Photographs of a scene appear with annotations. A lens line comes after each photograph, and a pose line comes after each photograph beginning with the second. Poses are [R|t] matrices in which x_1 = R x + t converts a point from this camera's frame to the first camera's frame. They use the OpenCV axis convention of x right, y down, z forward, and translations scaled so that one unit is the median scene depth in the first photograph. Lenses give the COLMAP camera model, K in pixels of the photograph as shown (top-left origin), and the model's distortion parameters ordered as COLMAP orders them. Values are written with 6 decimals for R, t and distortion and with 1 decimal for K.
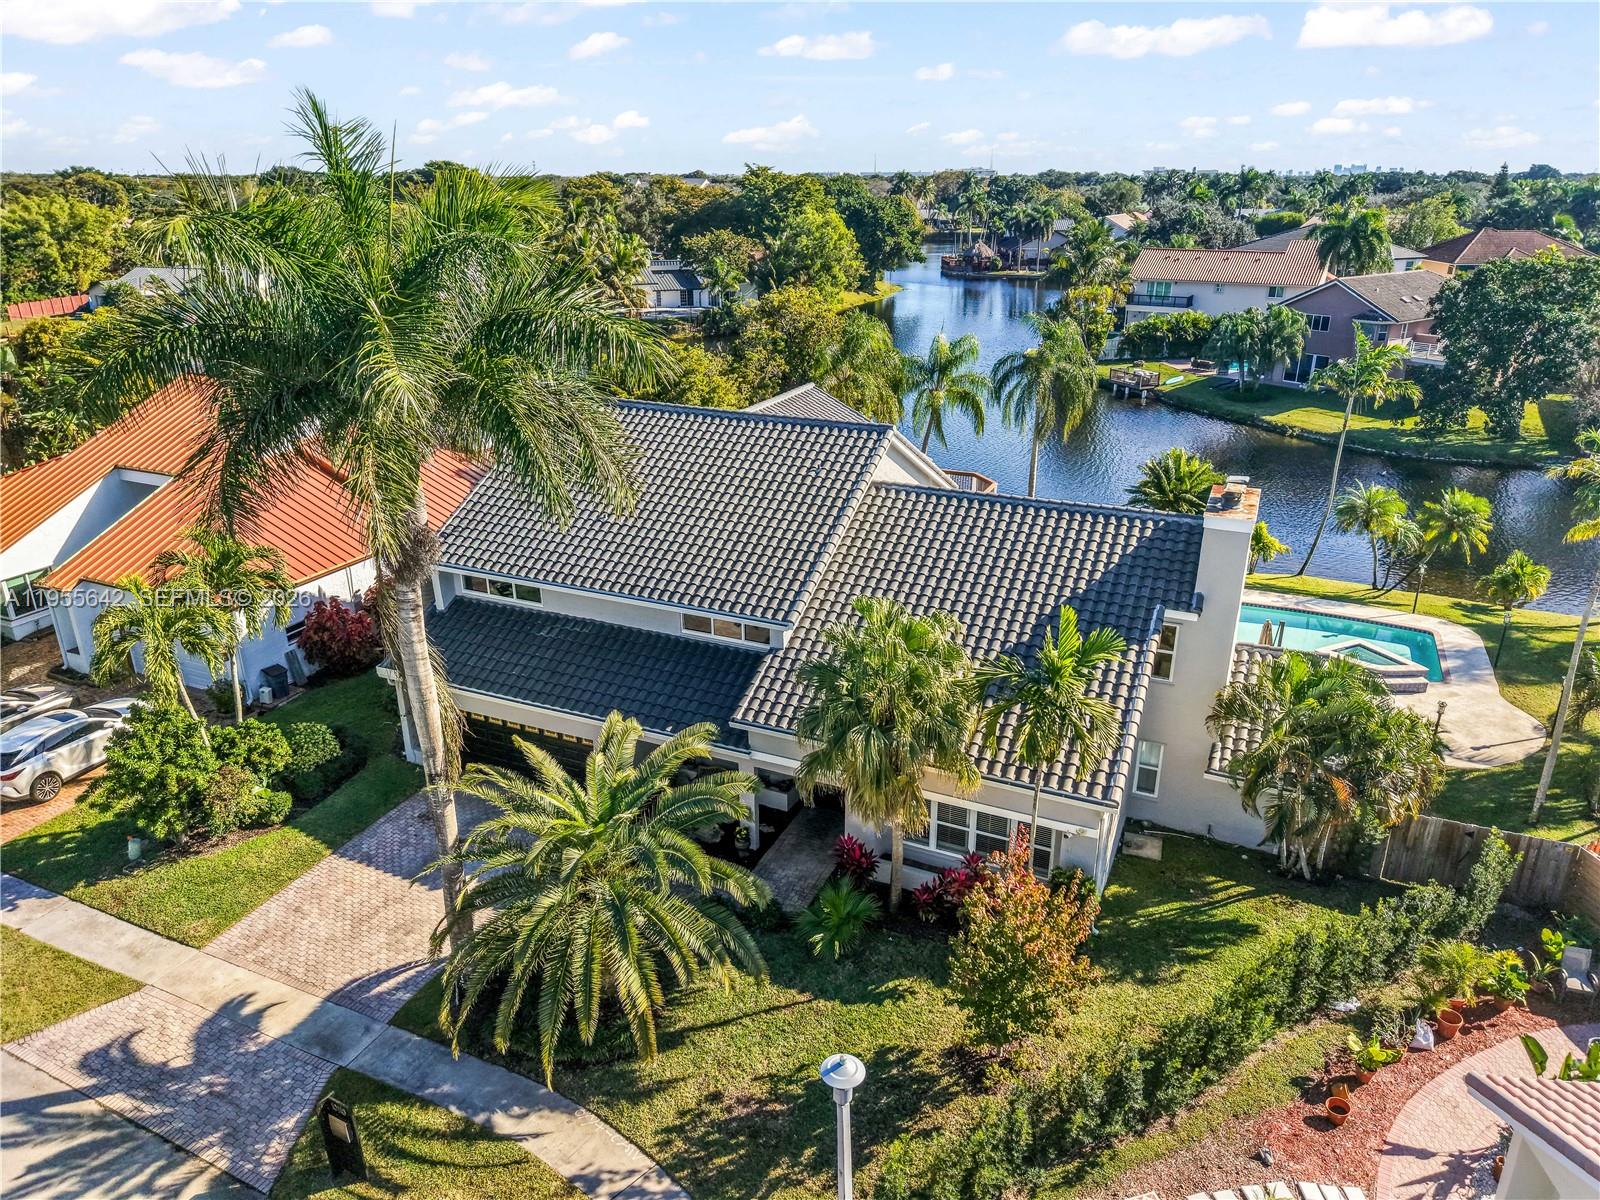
lens RADIAL K [[1077.4, 0, 800.0], [0, 1077.4, 600.0], [0, 0, 1]] dist [0.023006, -0.018116]
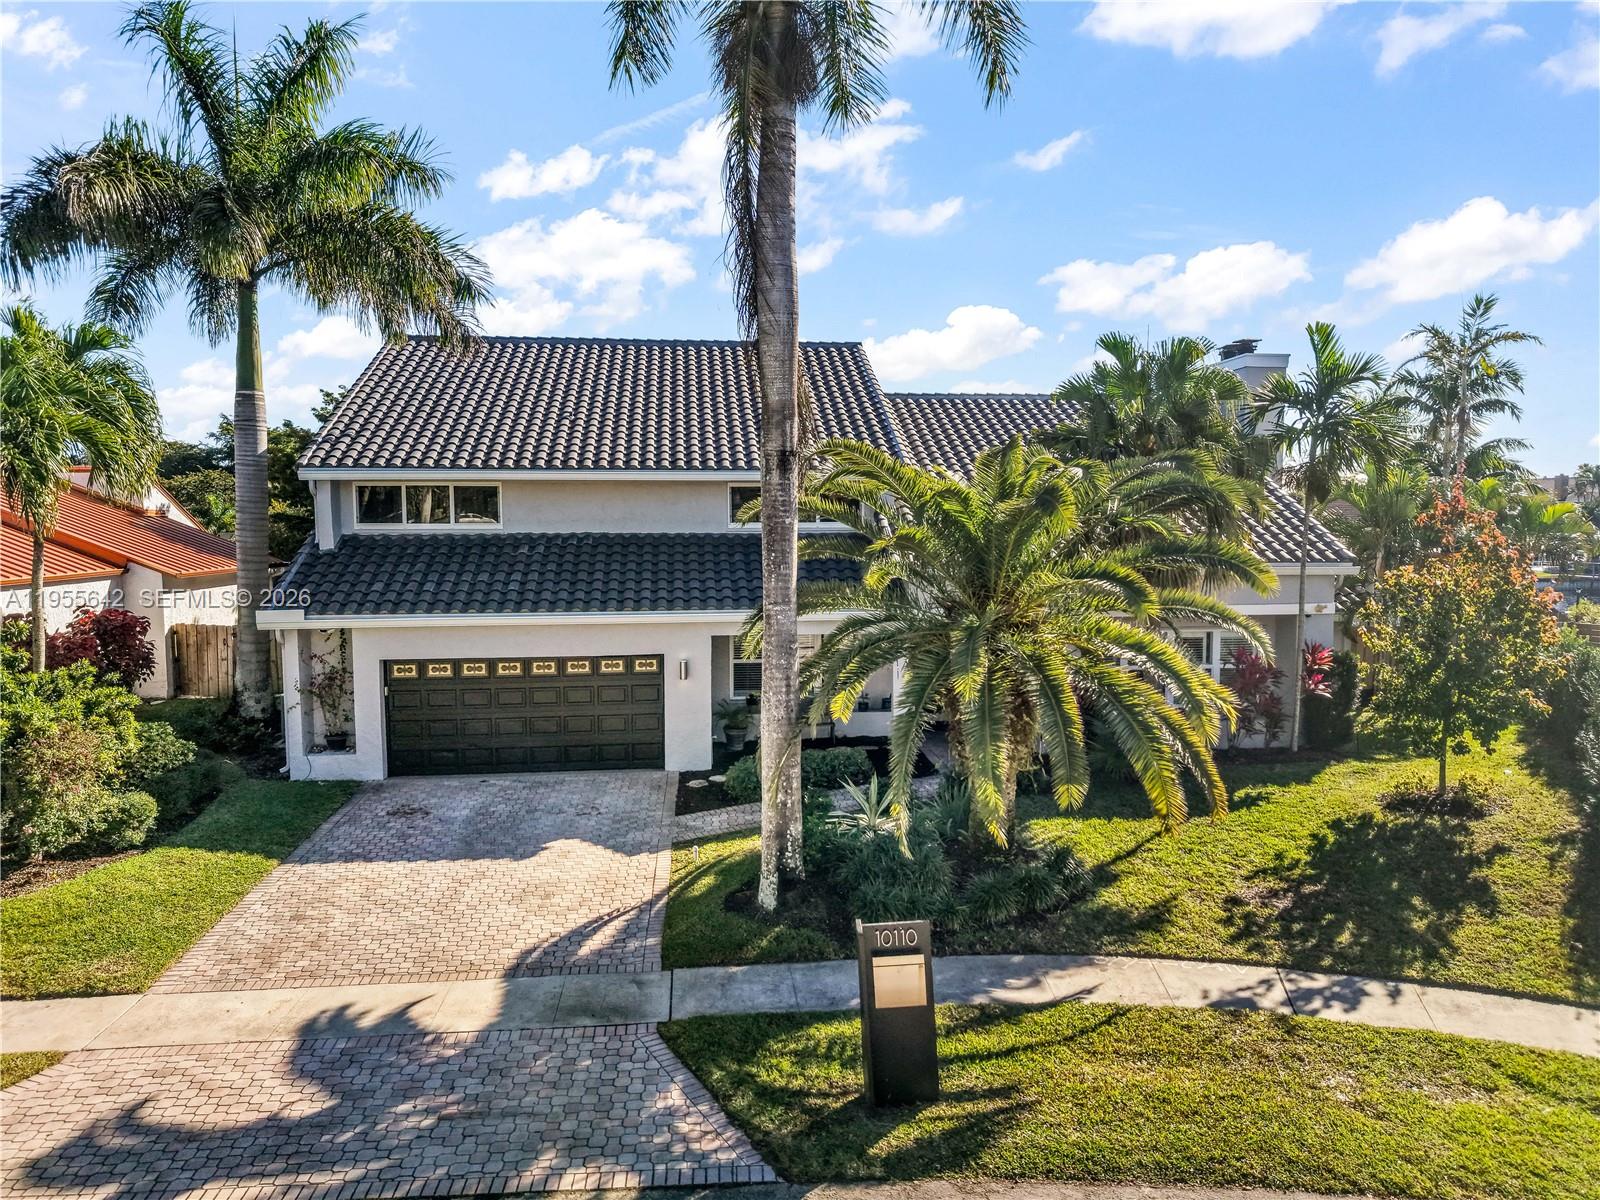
lens RADIAL K [[1077.4, 0, 800.0], [0, 1077.4, 600.0], [0, 0, 1]] dist [0.023006, -0.018116]
pose [[0.868189, -0.036854, 0.494863, -0.410554], [0.178897, 0.953424, -0.242854, 0.251582], [-0.462864, 0.299373, 0.834346, 0.322075]]
